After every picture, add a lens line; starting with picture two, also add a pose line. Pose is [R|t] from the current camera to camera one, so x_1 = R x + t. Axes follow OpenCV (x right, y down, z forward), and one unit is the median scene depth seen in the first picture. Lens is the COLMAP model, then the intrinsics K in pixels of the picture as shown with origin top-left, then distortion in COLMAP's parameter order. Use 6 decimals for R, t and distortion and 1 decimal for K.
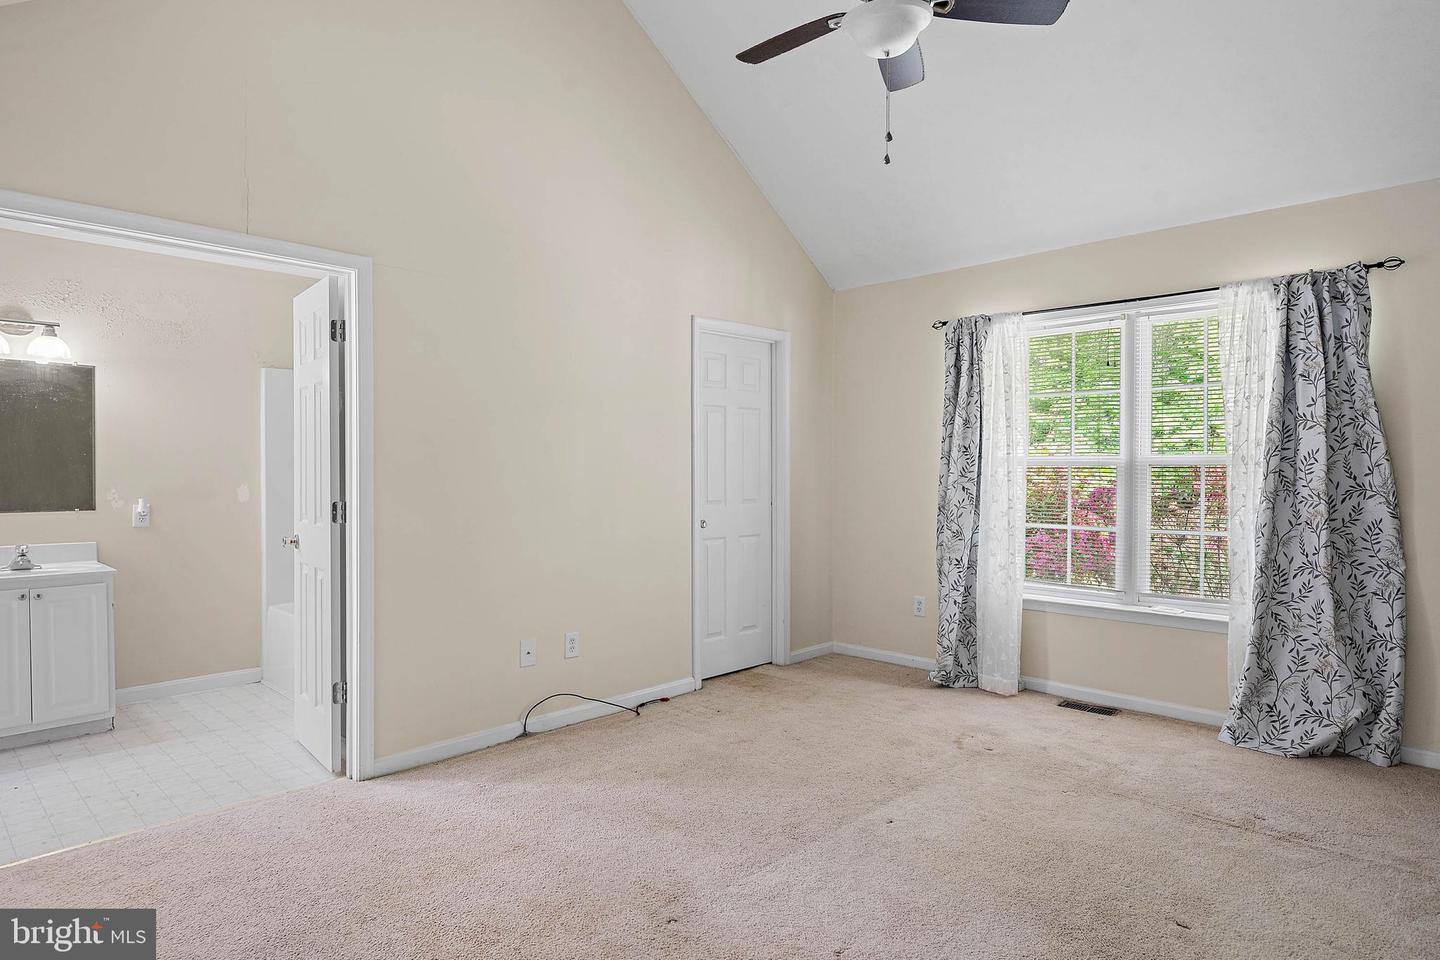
lens RADIAL K [[826.3, 0, 731.9], [0, 826.3, 458.0], [0, 0, 1]] dist [0.001998, 0.001197]
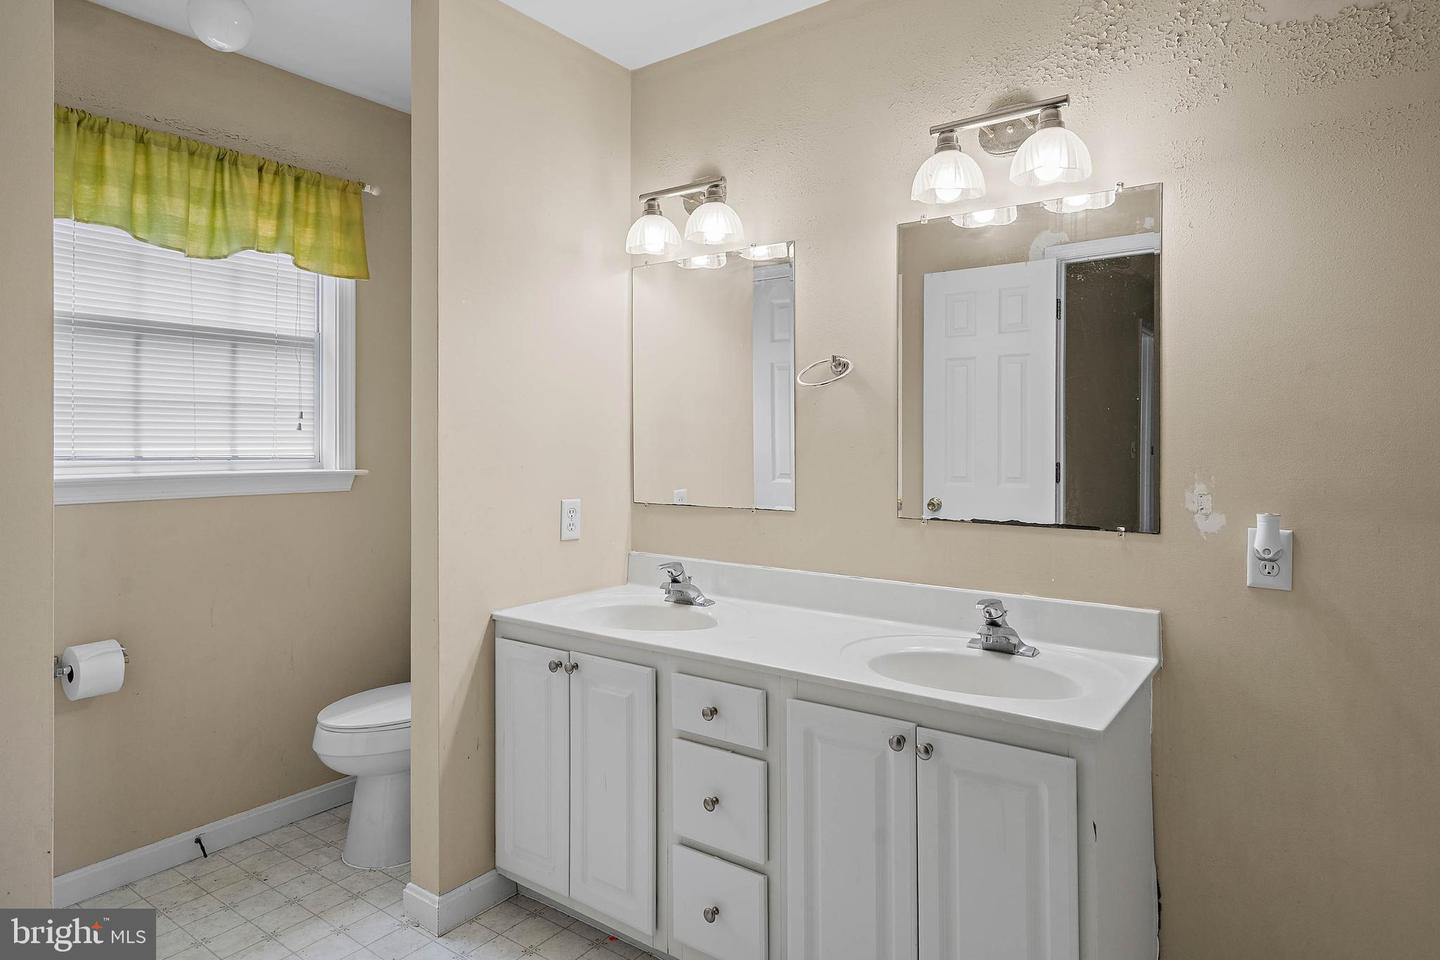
lens RADIAL K [[826.3, 0, 731.9], [0, 826.3, 458.0], [0, 0, 1]] dist [0.001998, 0.001197]
pose [[0.149757, 0.014723, -0.988613, -0.420553], [0.009697, 0.999819, 0.016358, 0.017572], [0.988675, -0.012036, 0.149587, 0.776645]]
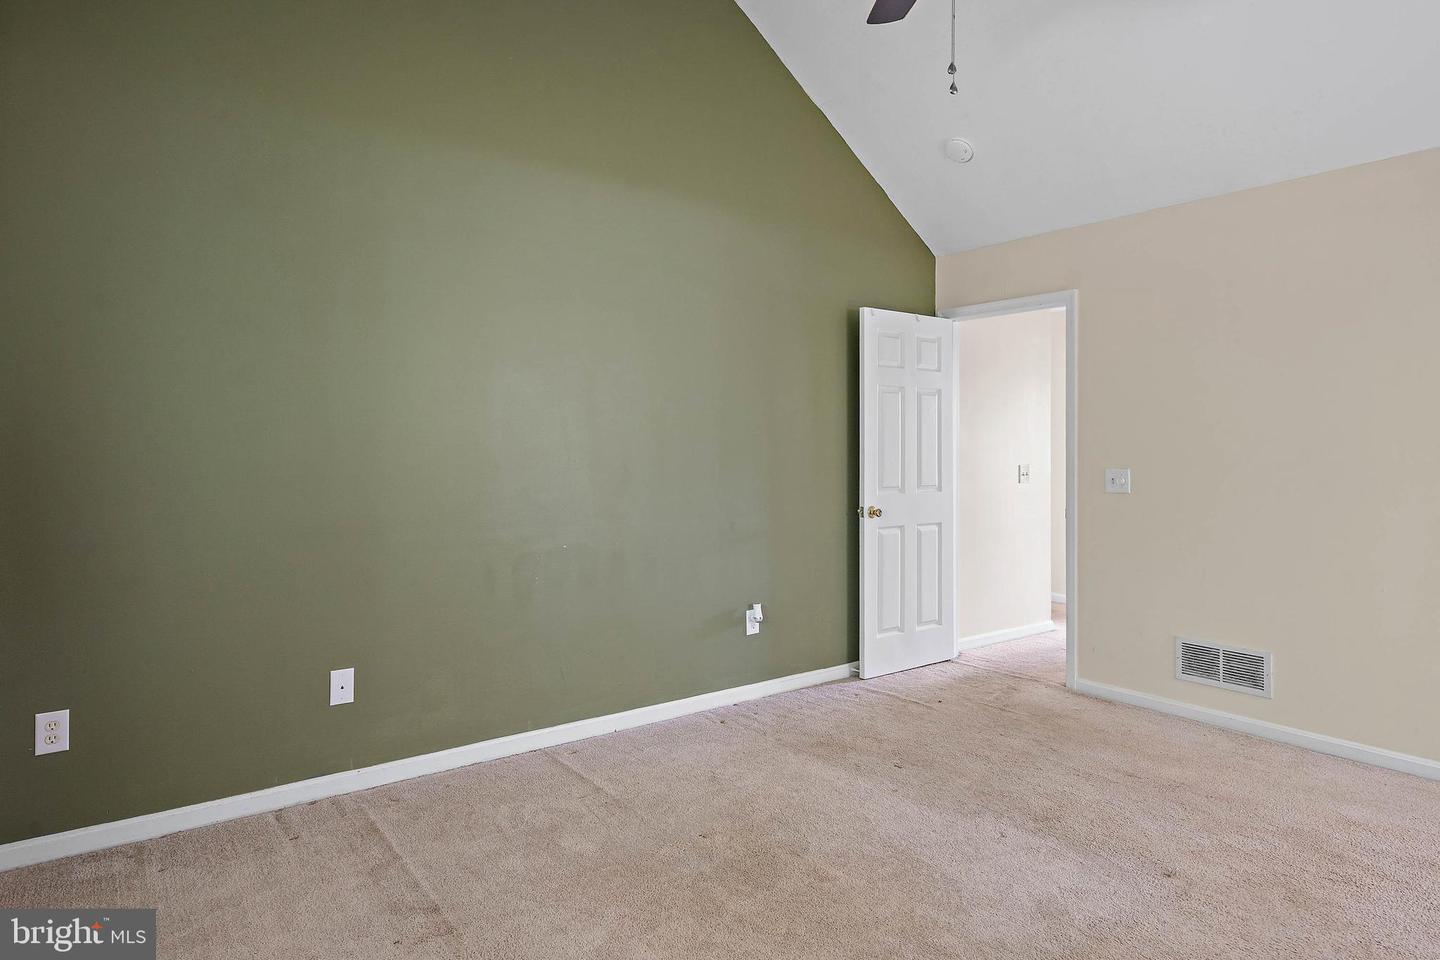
lens RADIAL K [[826.3, 0, 731.9], [0, 826.3, 458.0], [0, 0, 1]] dist [0.001998, 0.001197]
pose [[-0.989153, -0.005935, 0.146770, 0.182361], [-0.006322, 0.999978, -0.002165, 0.016275], [-0.146754, -0.003070, -0.989168, 1.196209]]
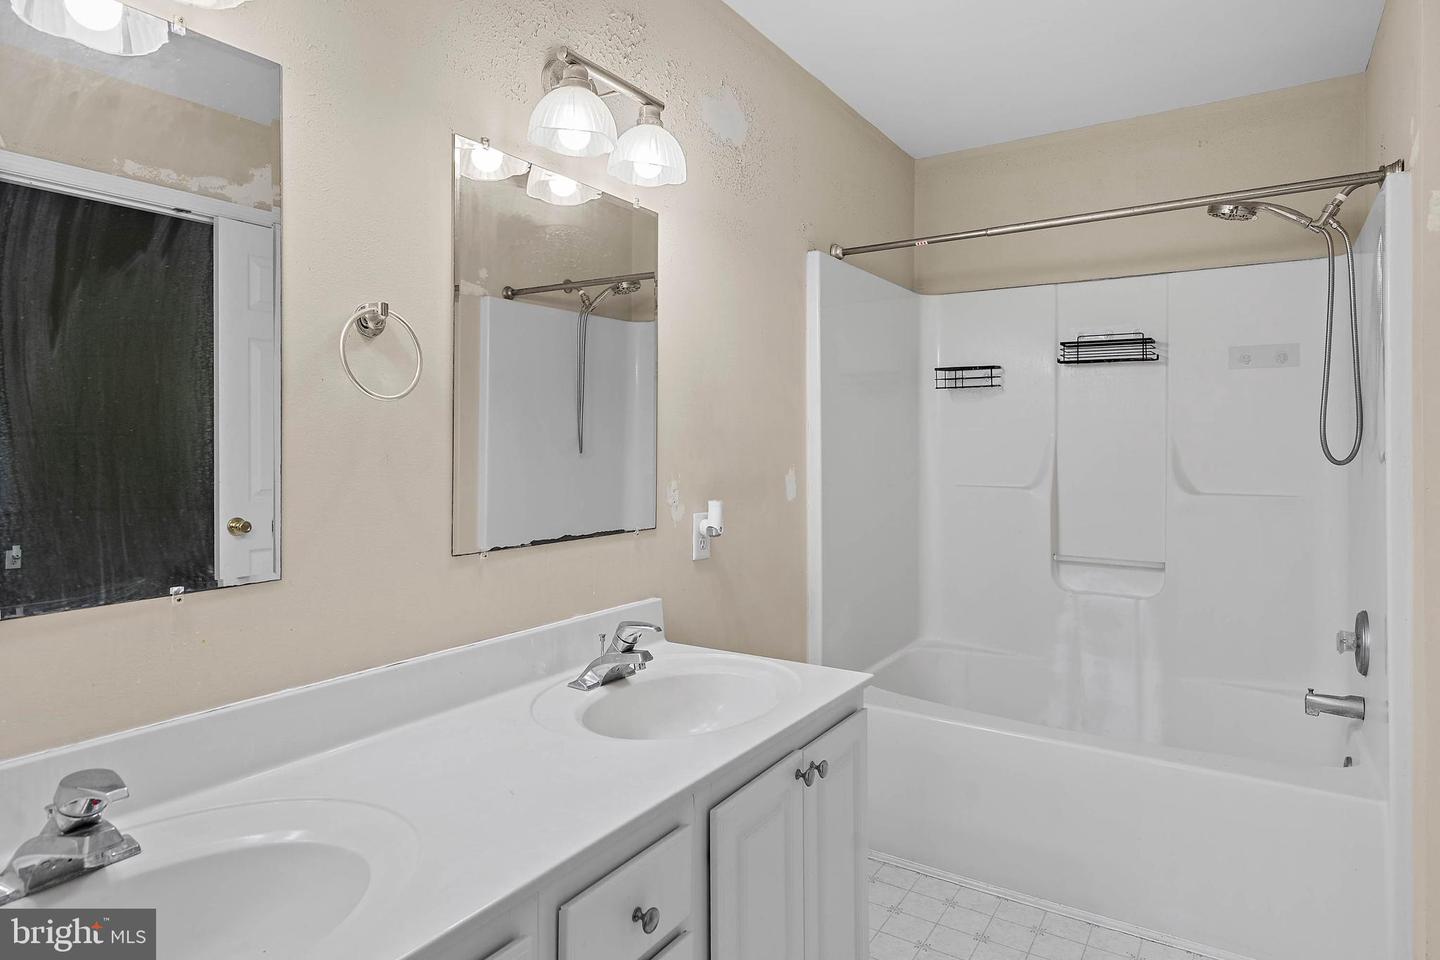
lens RADIAL K [[818.5, 0, 715.4], [0, 818.5, 442.4], [0, 0, 1]] dist [-0.000768, -0.000851]
pose [[0.982638, -0.004897, 0.185467, -0.874302], [0.003641, 0.999968, 0.007113, 0.013672], [-0.185496, -0.006314, 0.982625, 0.587972]]
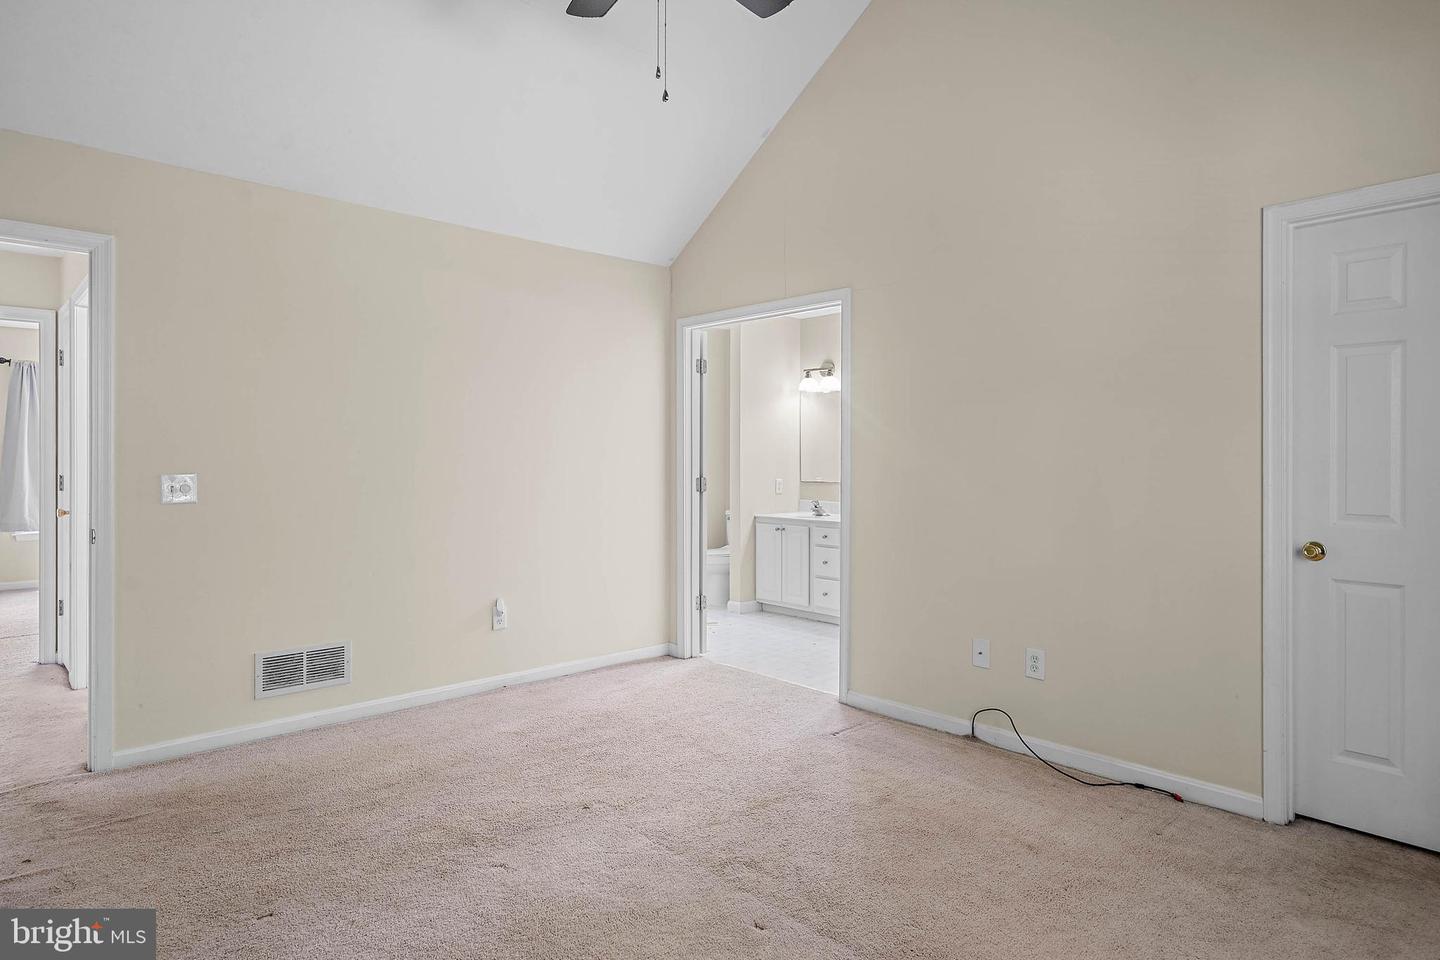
lens RADIAL K [[818.5, 0, 715.4], [0, 818.5, 442.4], [0, 0, 1]] dist [-0.000768, -0.000851]
pose [[-0.056196, -0.017706, -0.998263, 0.665161], [0.007640, 0.999806, -0.018163, 0.010739], [0.998391, -0.008647, -0.056050, 0.714061]]
